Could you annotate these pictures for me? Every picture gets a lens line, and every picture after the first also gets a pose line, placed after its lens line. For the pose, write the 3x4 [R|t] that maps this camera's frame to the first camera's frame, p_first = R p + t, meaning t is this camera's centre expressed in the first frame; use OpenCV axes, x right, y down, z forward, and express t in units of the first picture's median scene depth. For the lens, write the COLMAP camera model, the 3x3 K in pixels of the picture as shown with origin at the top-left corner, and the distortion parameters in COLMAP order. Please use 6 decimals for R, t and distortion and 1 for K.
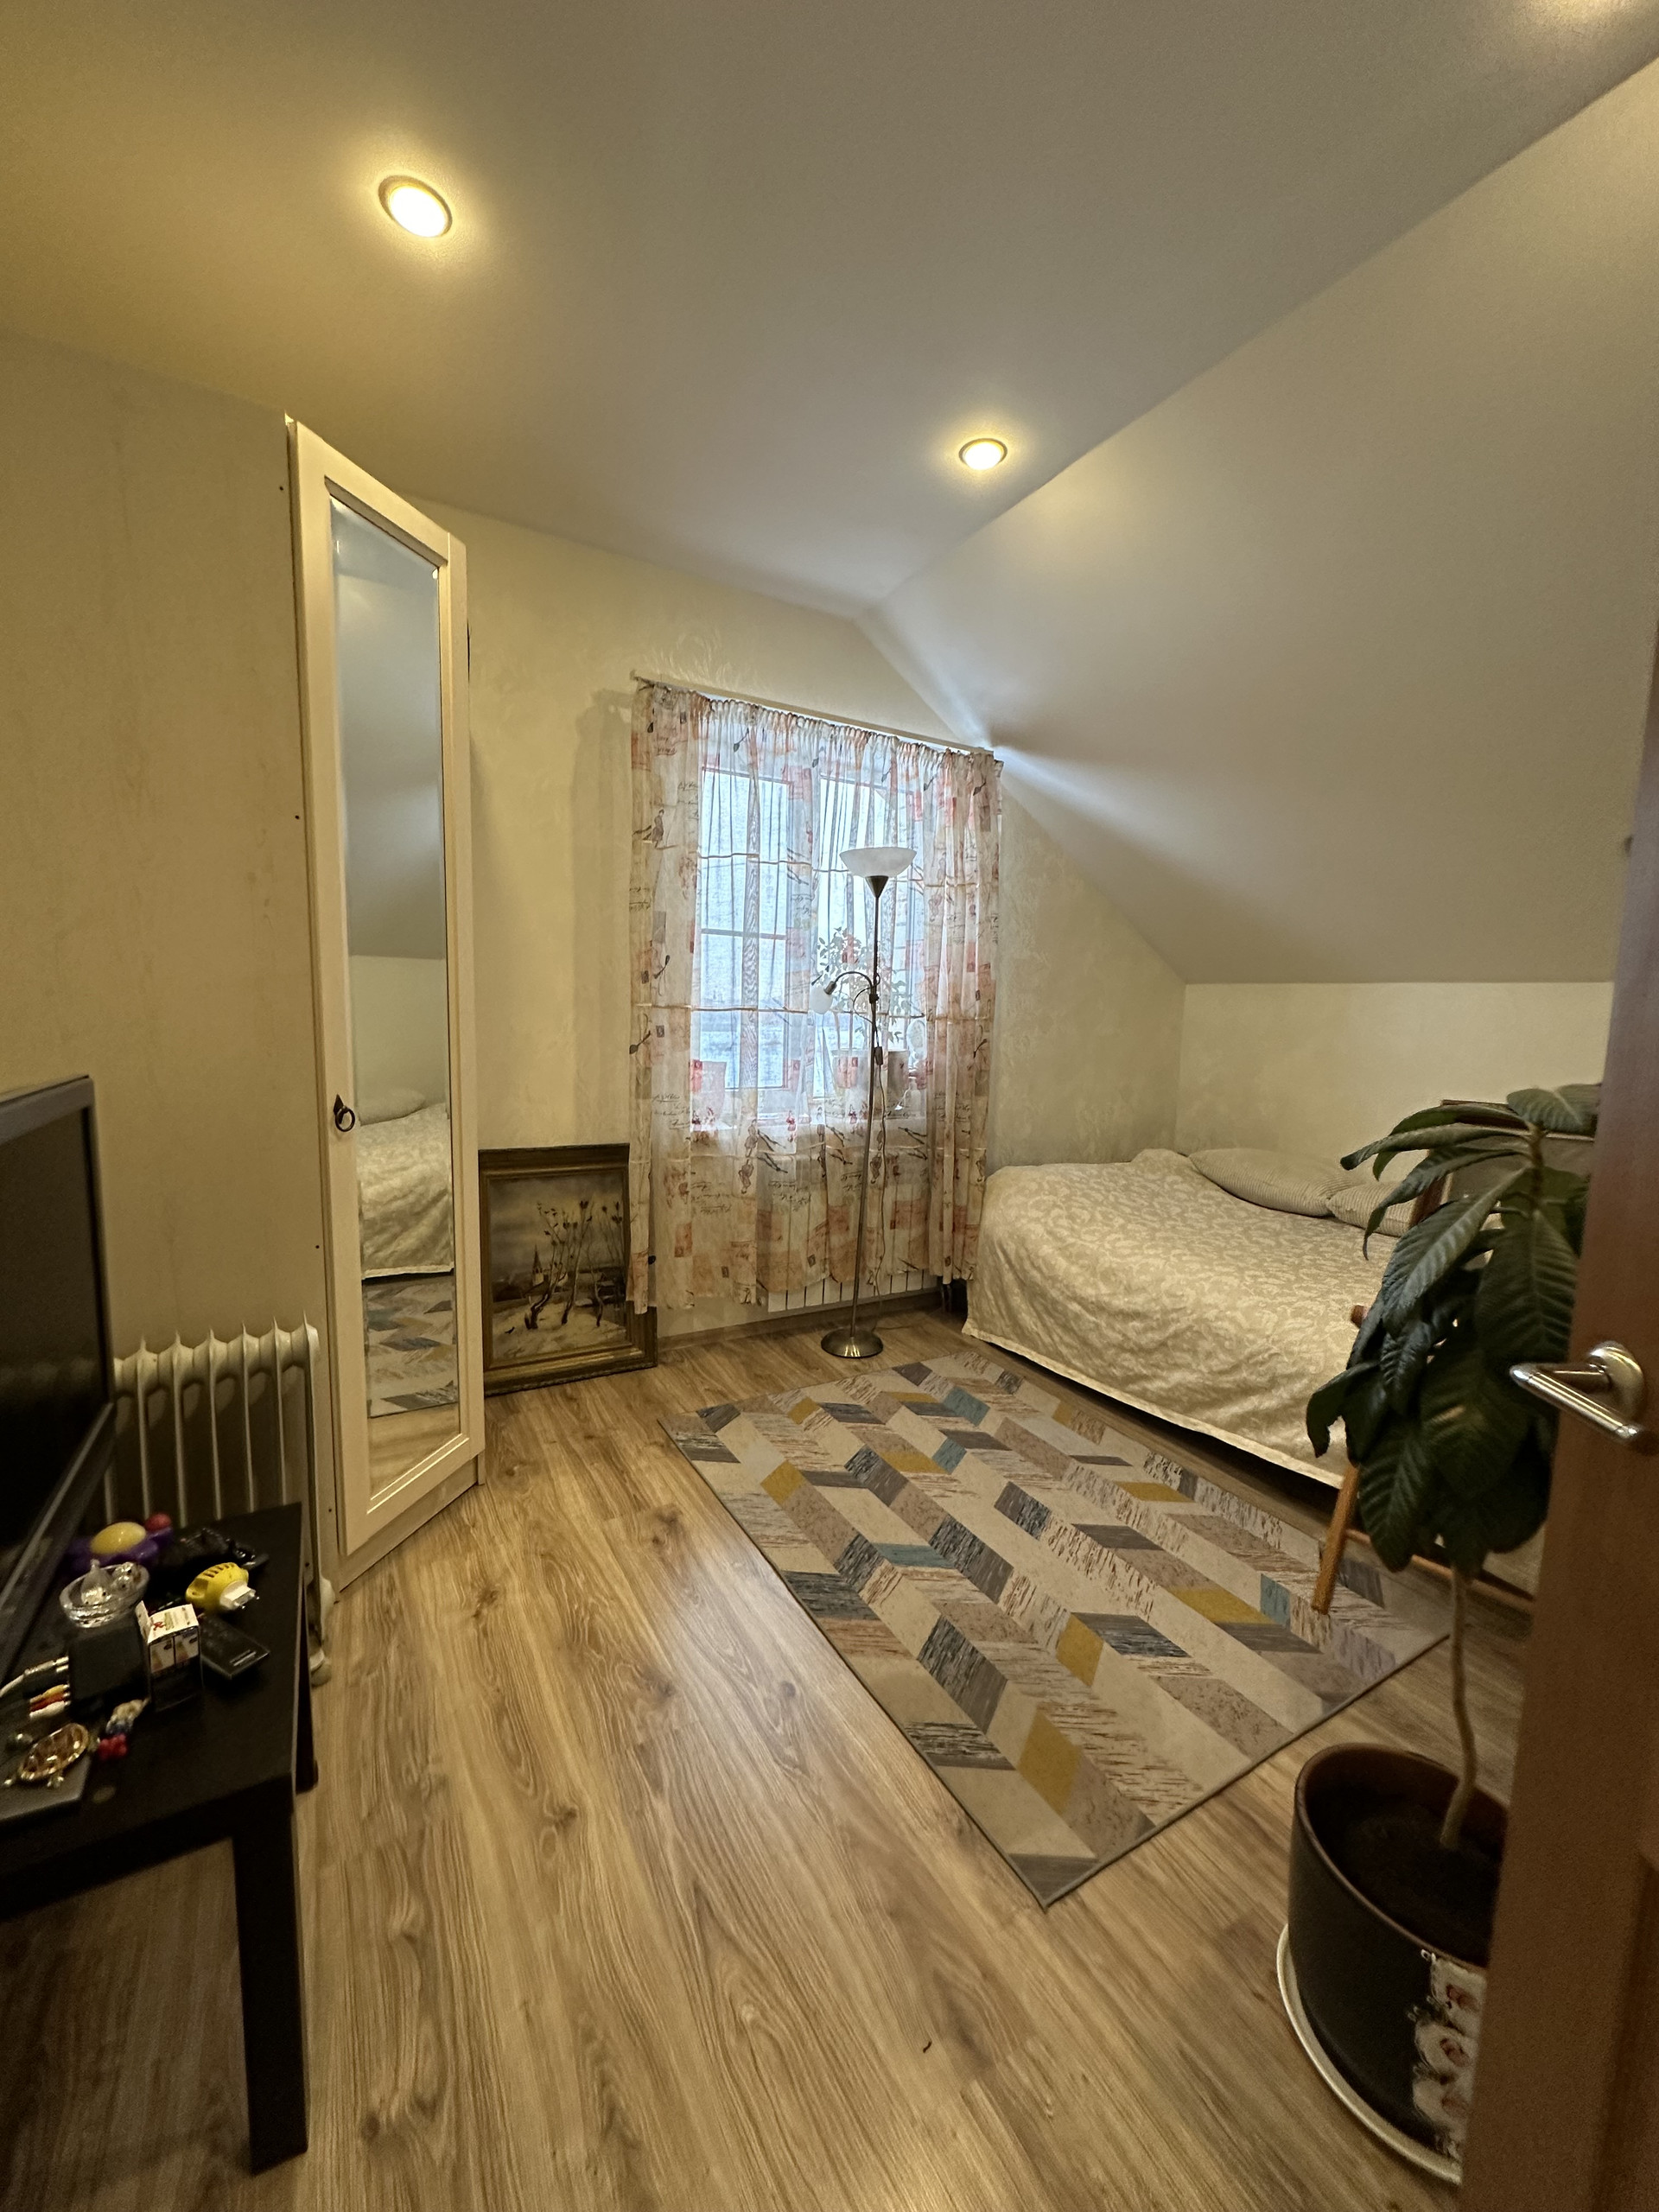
lens RADIAL K [[886.1, 0, 826.7], [0, 886.1, 1096.2], [0, 0, 1]] dist [-0.003160, -0.000259]
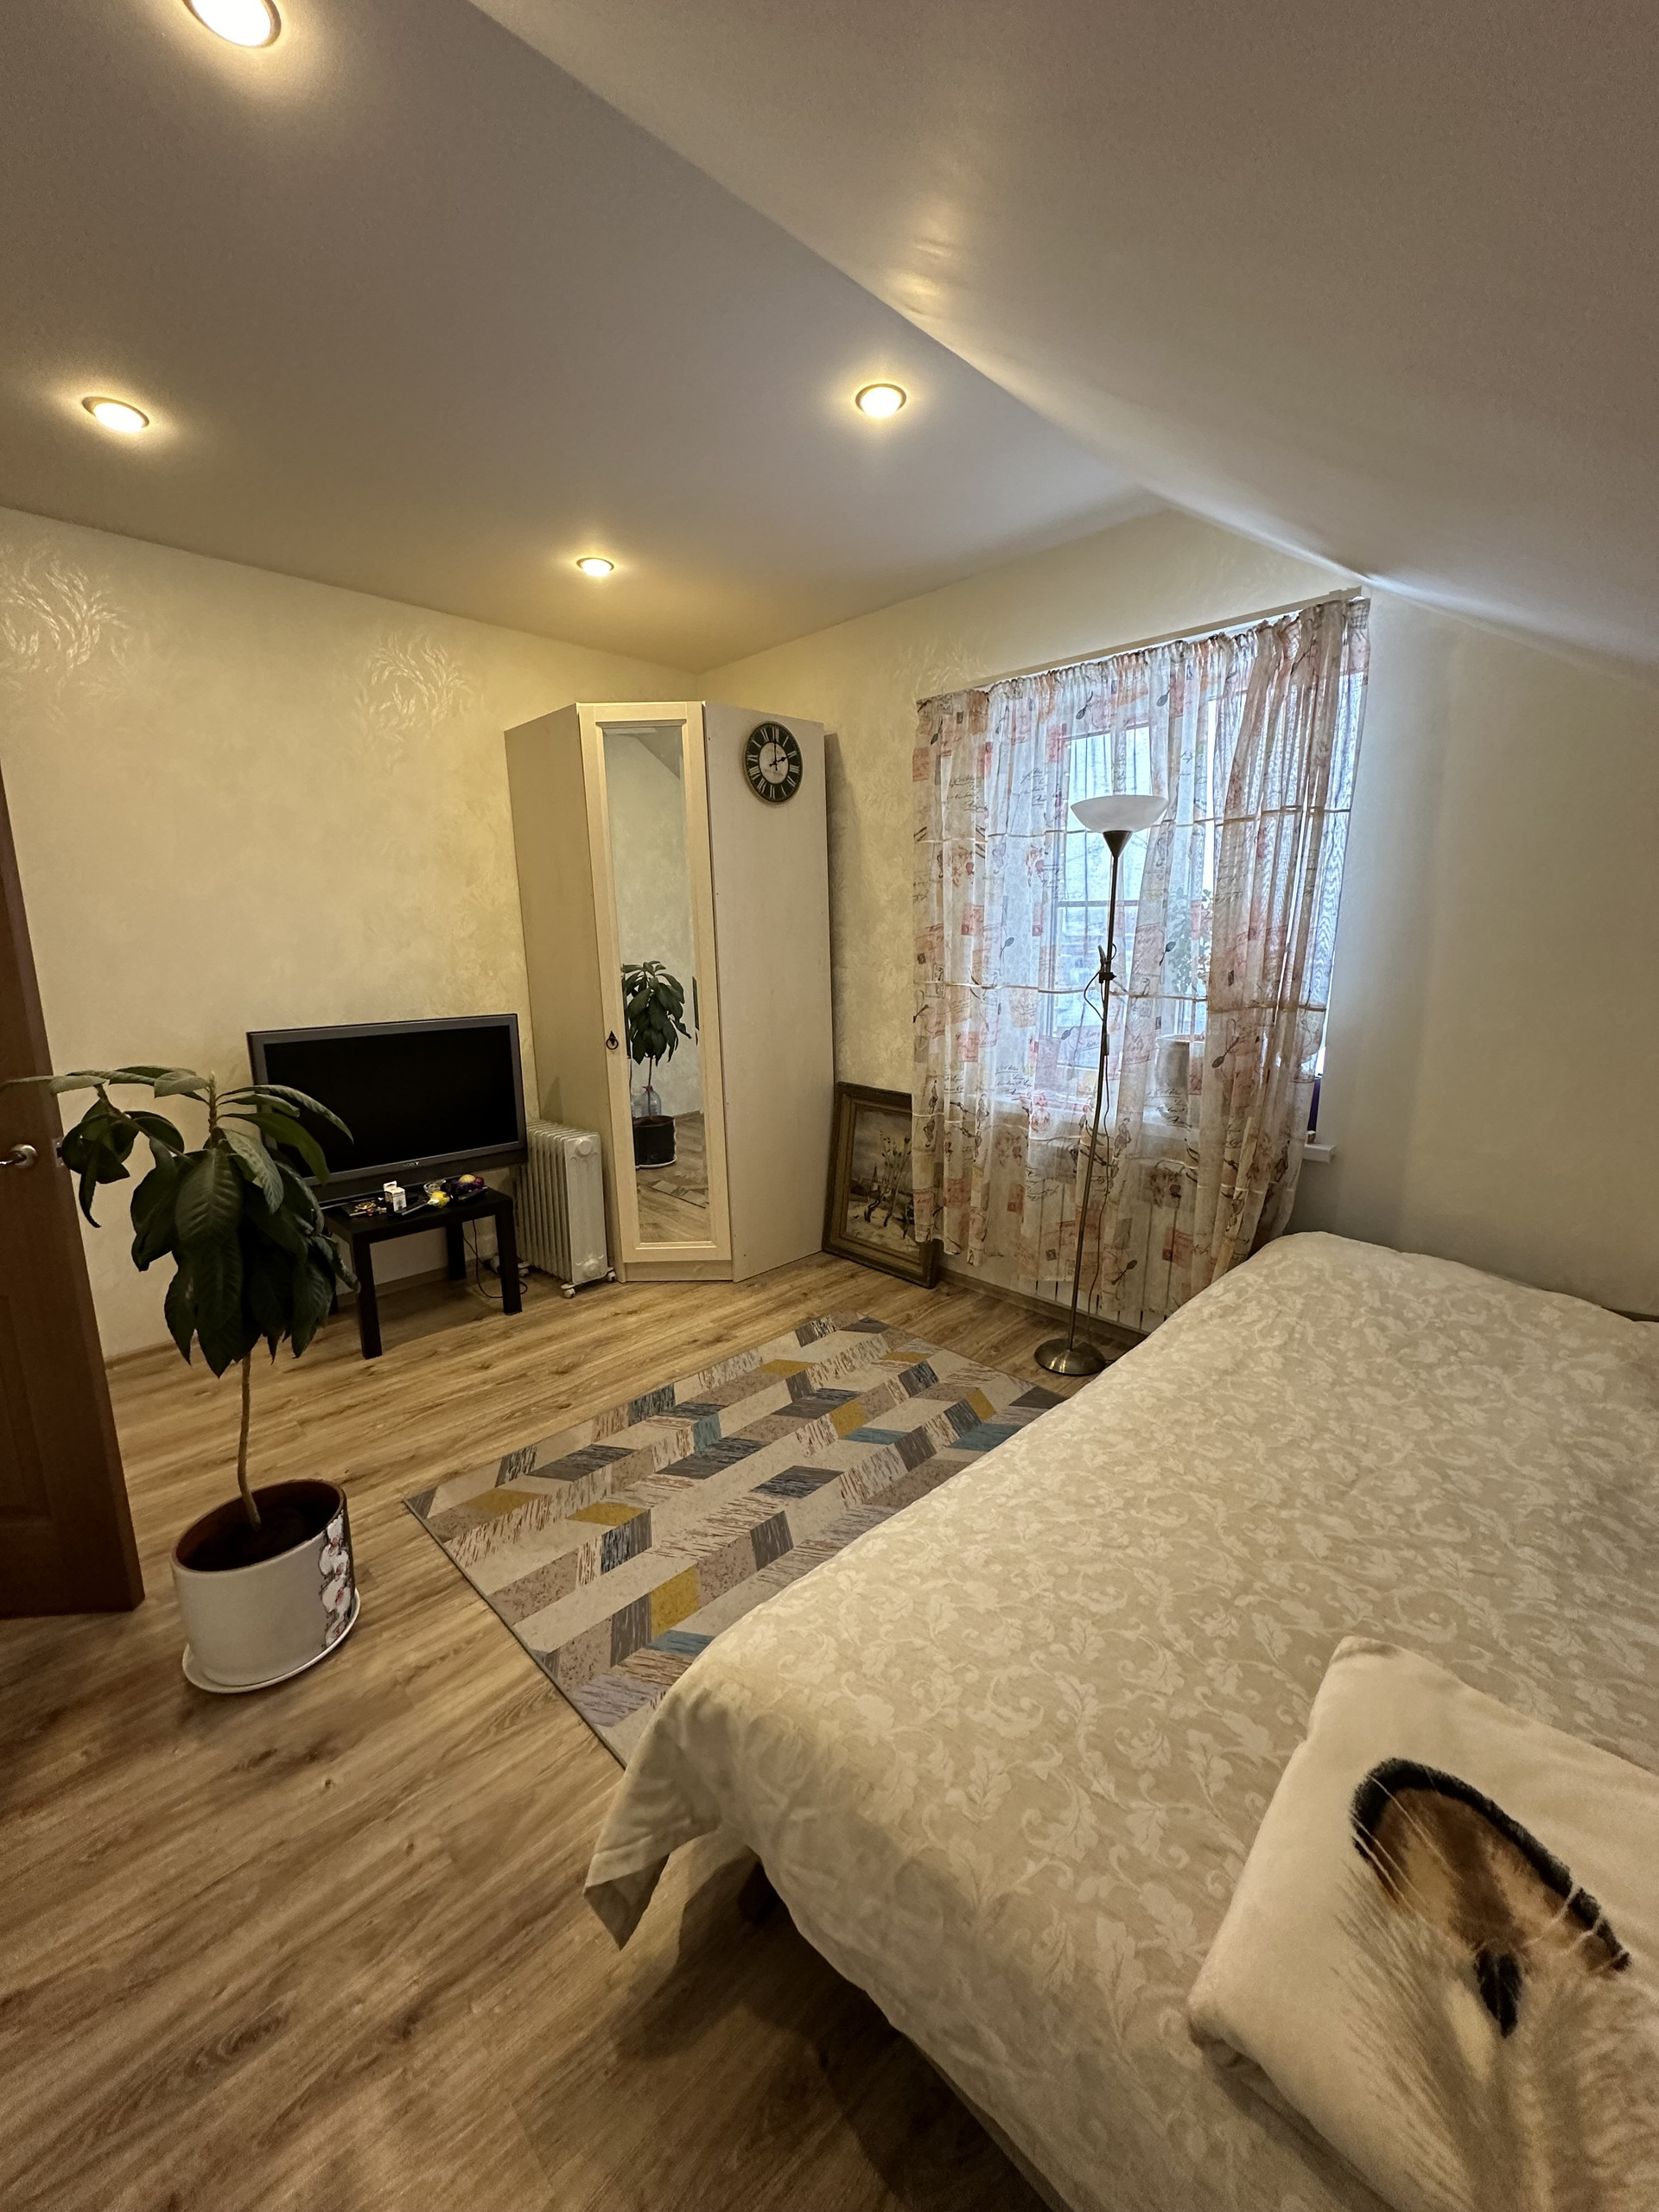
lens RADIAL K [[886.1, 0, 824.5], [0, 886.1, 1092.6], [0, 0, 1]] dist [-0.003160, -0.000259]
pose [[0.245258, 0.140361, -0.959243, 1.029555], [-0.083463, 0.988847, 0.123353, -0.102440], [0.965859, 0.049808, 0.254237, 0.659097]]
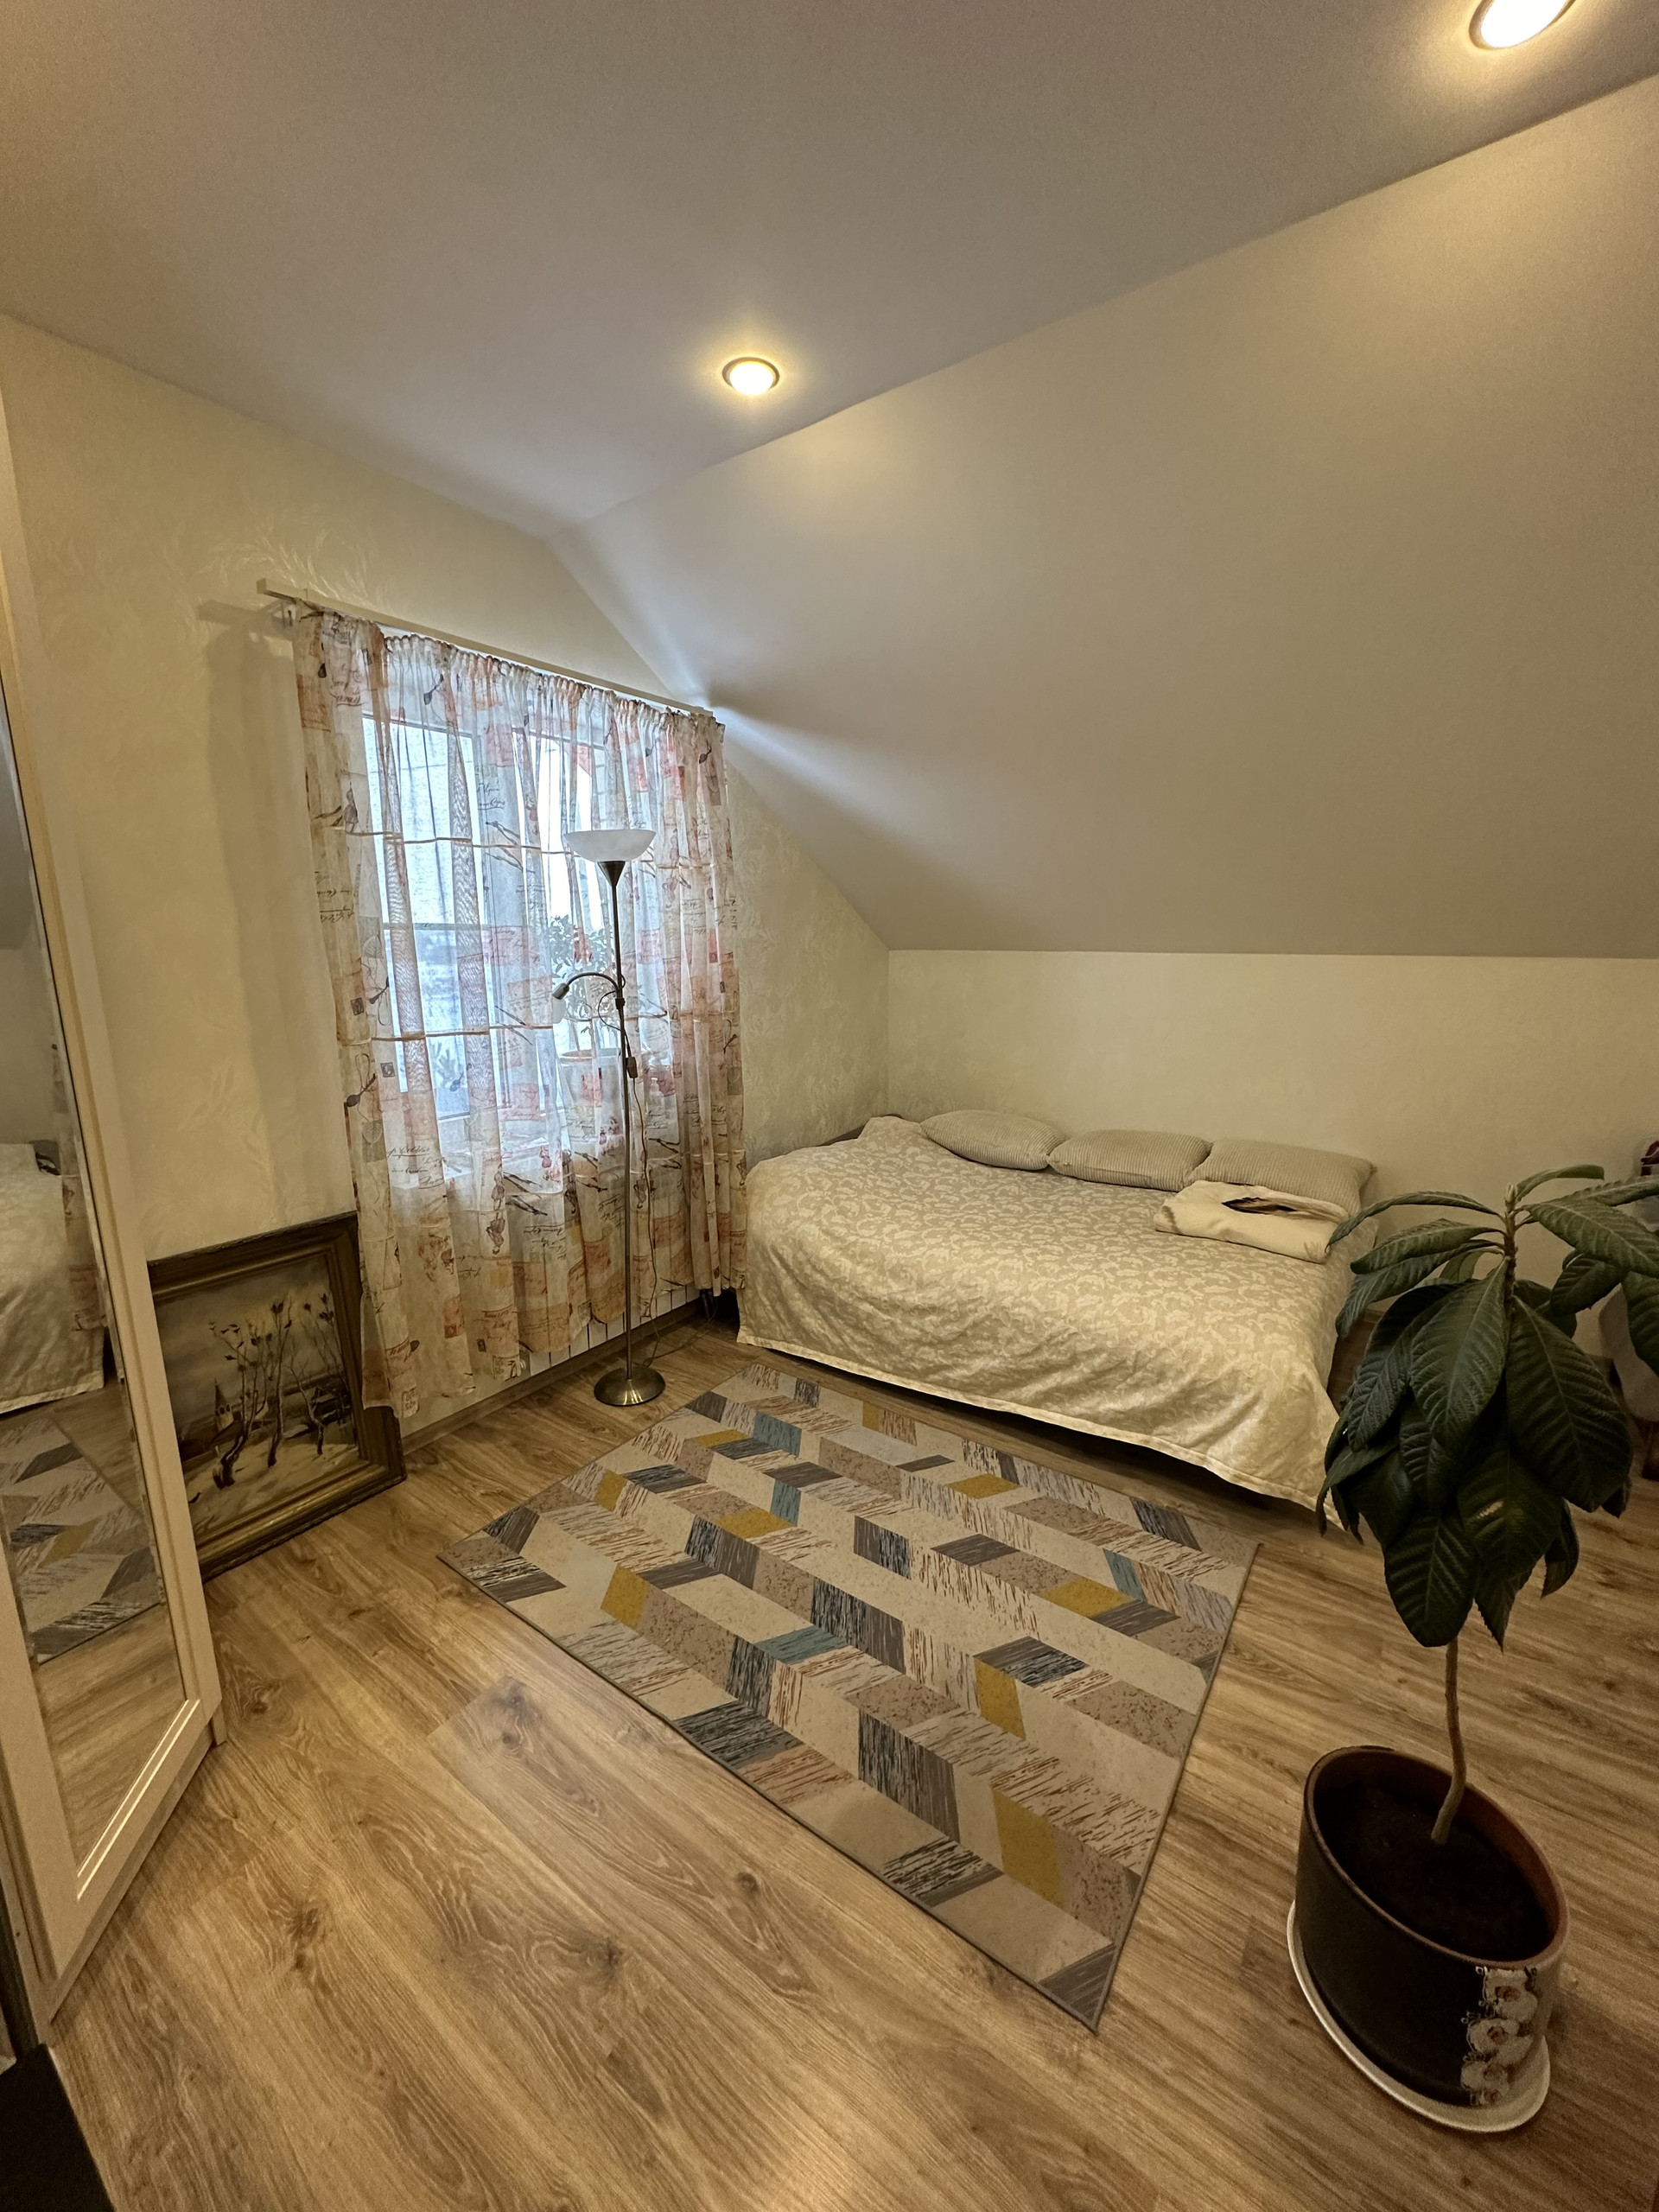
lens RADIAL K [[886.1, 0, 829.2], [0, 886.1, 1097.8], [0, 0, 1]] dist [-0.003160, -0.000259]
pose [[0.908290, -0.110703, 0.403428, -0.151667], [0.074770, 0.991783, 0.103812, -0.116083], [-0.411606, -0.064127, 0.909103, 0.146271]]
